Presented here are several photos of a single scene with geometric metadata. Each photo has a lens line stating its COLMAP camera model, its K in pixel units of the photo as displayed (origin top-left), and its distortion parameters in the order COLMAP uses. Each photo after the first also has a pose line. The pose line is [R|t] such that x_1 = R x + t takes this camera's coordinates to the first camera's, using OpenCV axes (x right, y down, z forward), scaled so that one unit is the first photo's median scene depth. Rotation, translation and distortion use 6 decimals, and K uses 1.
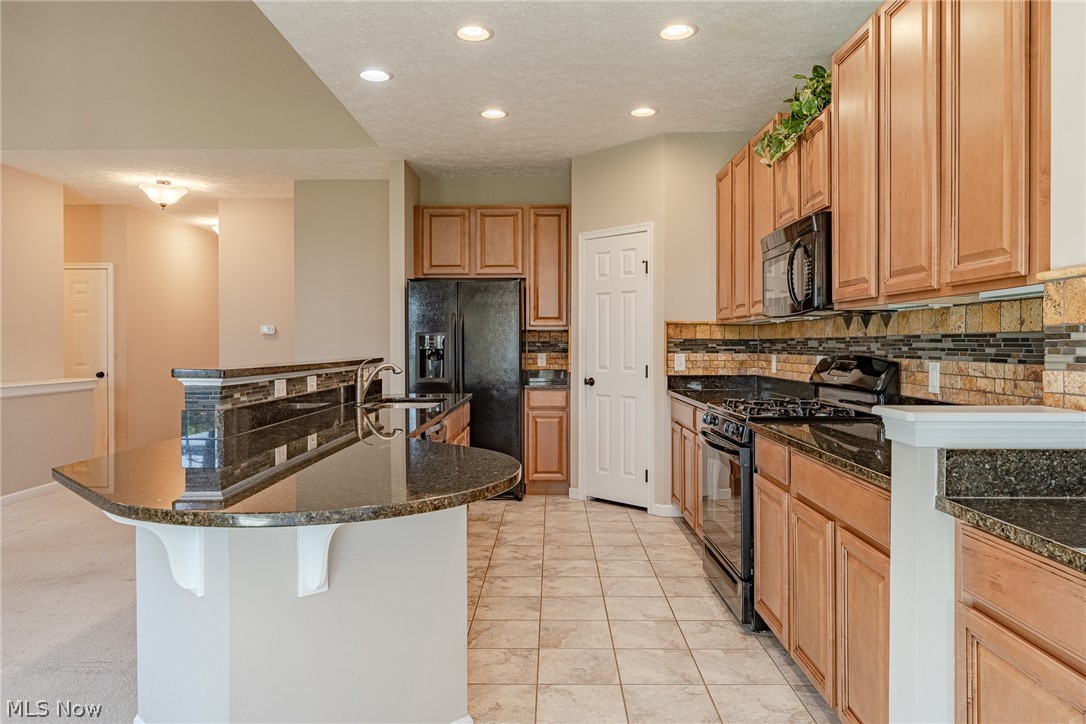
lens RADIAL K [[724.8, 0, 540.0], [0, 724.8, 345.7], [0, 0, 1]] dist [0.003372, -0.003134]
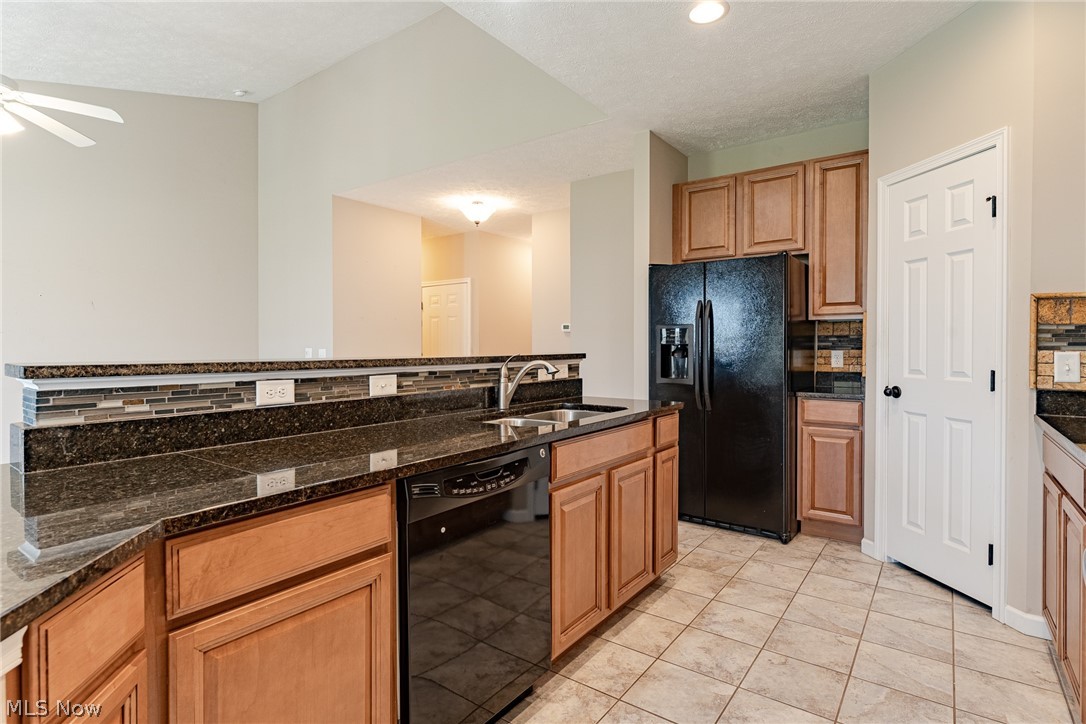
lens RADIAL K [[548.2, 0, 544.1], [0, 548.2, 349.7], [0, 0, 1]] dist [-0.007097, 0.000437]
pose [[0.814759, 0.005631, -0.579772, 0.099278], [-0.001280, 0.999968, 0.007913, 0.006291], [0.579798, -0.005705, 0.814740, 0.390172]]
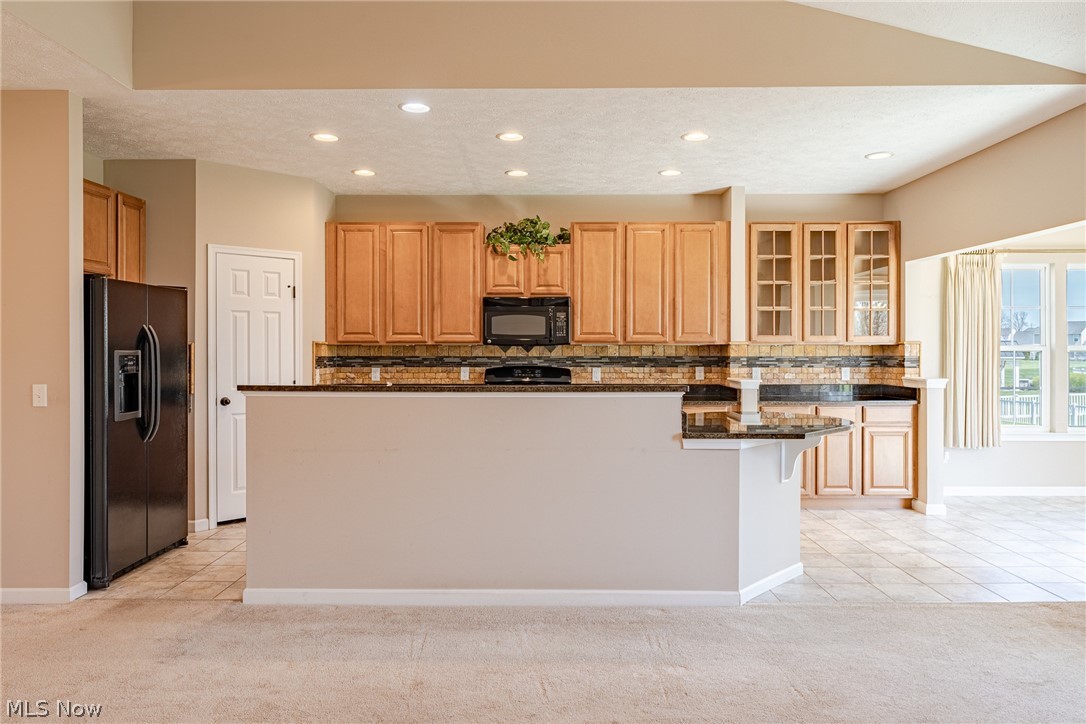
lens RADIAL K [[724.8, 0, 543.9], [0, 724.8, 348.3], [0, 0, 1]] dist [0.003372, -0.003134]
pose [[-0.009505, 0.000748, 0.999955, -0.894138], [0.000993, 0.999999, -0.000739, -0.019579], [-0.999954, 0.000986, -0.009506, 0.587816]]
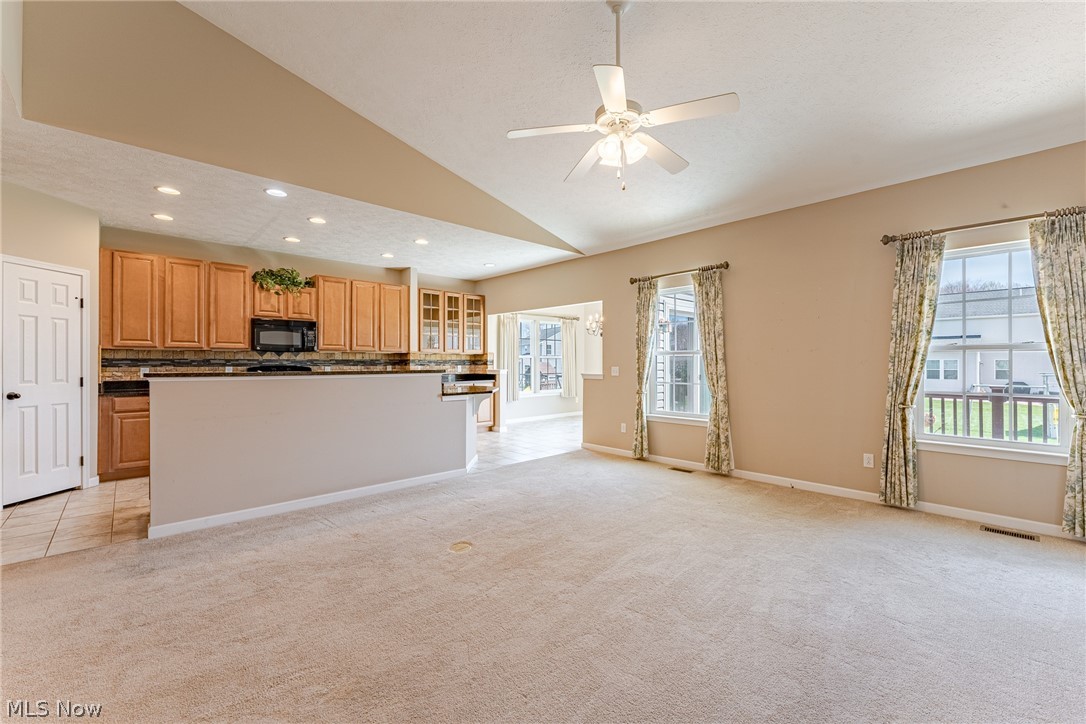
lens RADIAL K [[444.8, 0, 538.9], [0, 444.8, 359.4], [0, 0, 1]] dist [0.000118, 0.000952]
pose [[-0.690871, 0.006627, 0.722948, -0.943000], [0.002201, 0.999973, -0.007064, 0.001942], [-0.722975, -0.003289, -0.690866, 0.892567]]
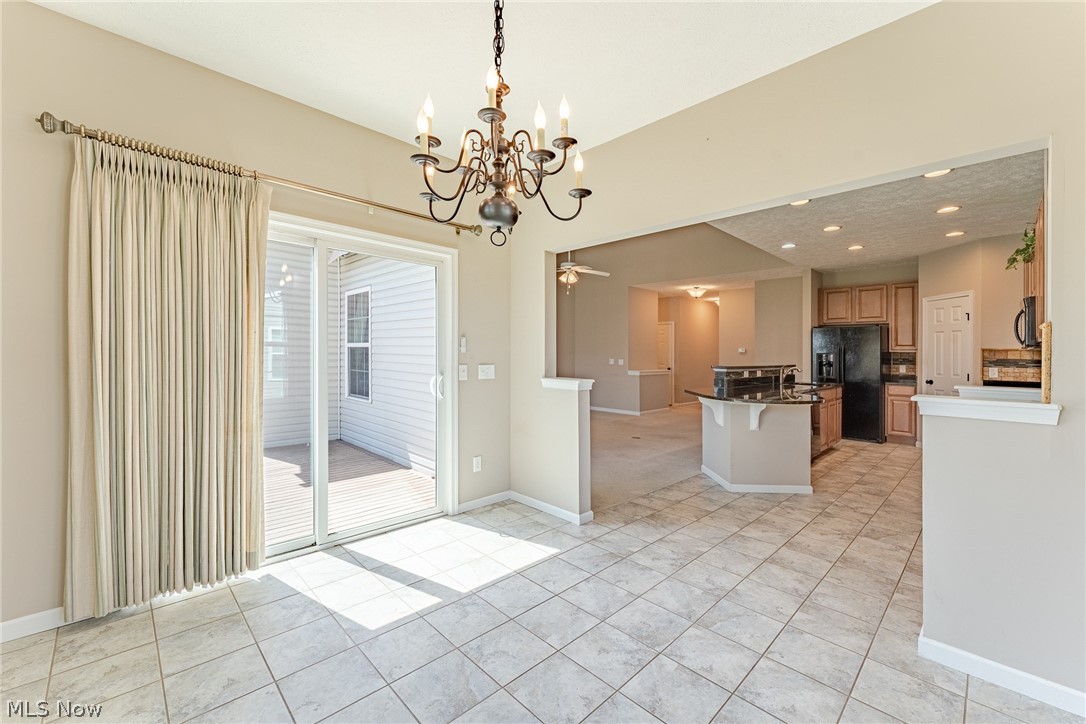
lens RADIAL K [[444.8, 0, 540.8], [0, 444.8, 345.6], [0, 0, 1]] dist [0.000118, 0.000952]
pose [[0.708645, -0.000610, -0.705565, 0.162253], [-0.016157, 0.999723, -0.017092, -0.005042], [0.705380, 0.023512, 0.708439, -0.433108]]
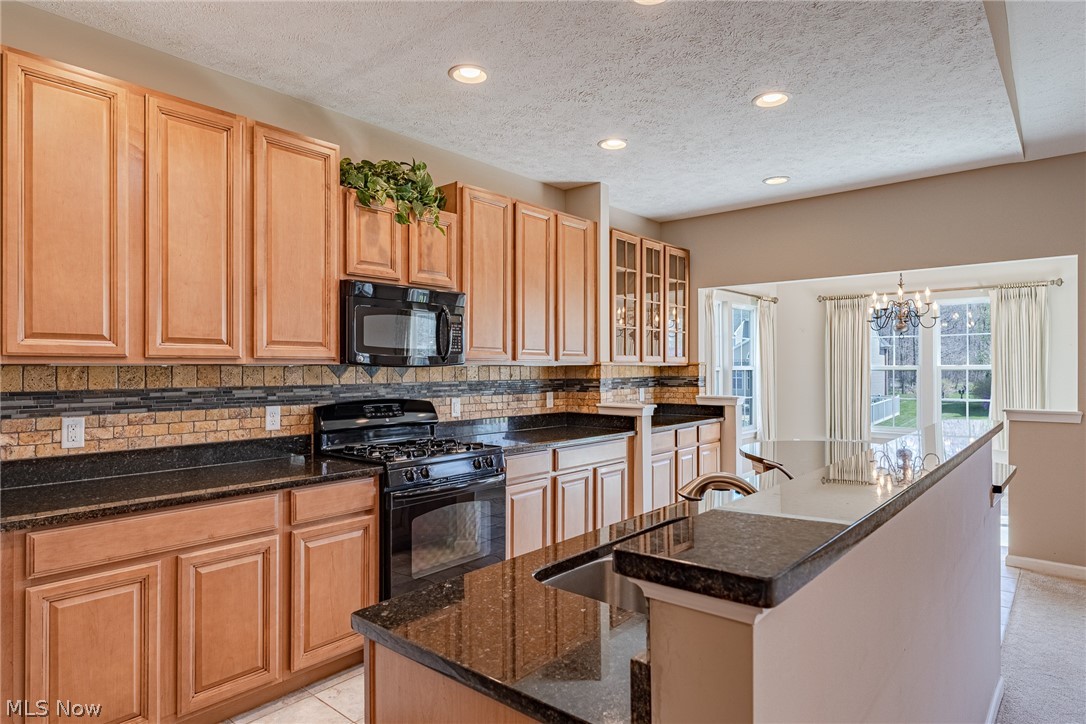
lens RADIAL K [[622.2, 0, 535.1], [0, 622.2, 365.7], [0, 0, 1]] dist [0.007673, -0.001082]
pose [[-0.765090, 0.006037, 0.643895, -0.253226], [0.004626, 0.999982, -0.003879, -0.022251], [-0.643907, 0.000011, -0.765104, 0.972524]]
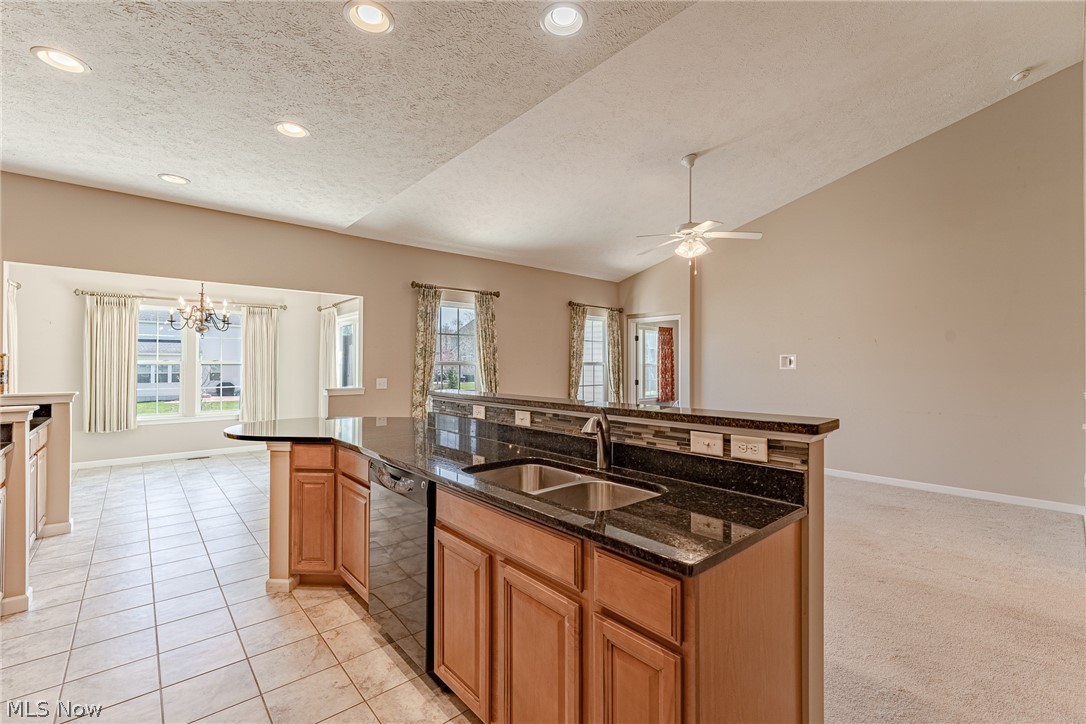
lens RADIAL K [[469.1, 0, 541.2], [0, 469.1, 362.5], [0, 0, 1]] dist [-0.008606, -0.000374]
pose [[-0.744240, -0.001766, -0.667910, 0.073335], [0.000464, 0.999995, -0.003161, -0.016325], [0.667912, -0.002662, -0.744236, 0.947171]]
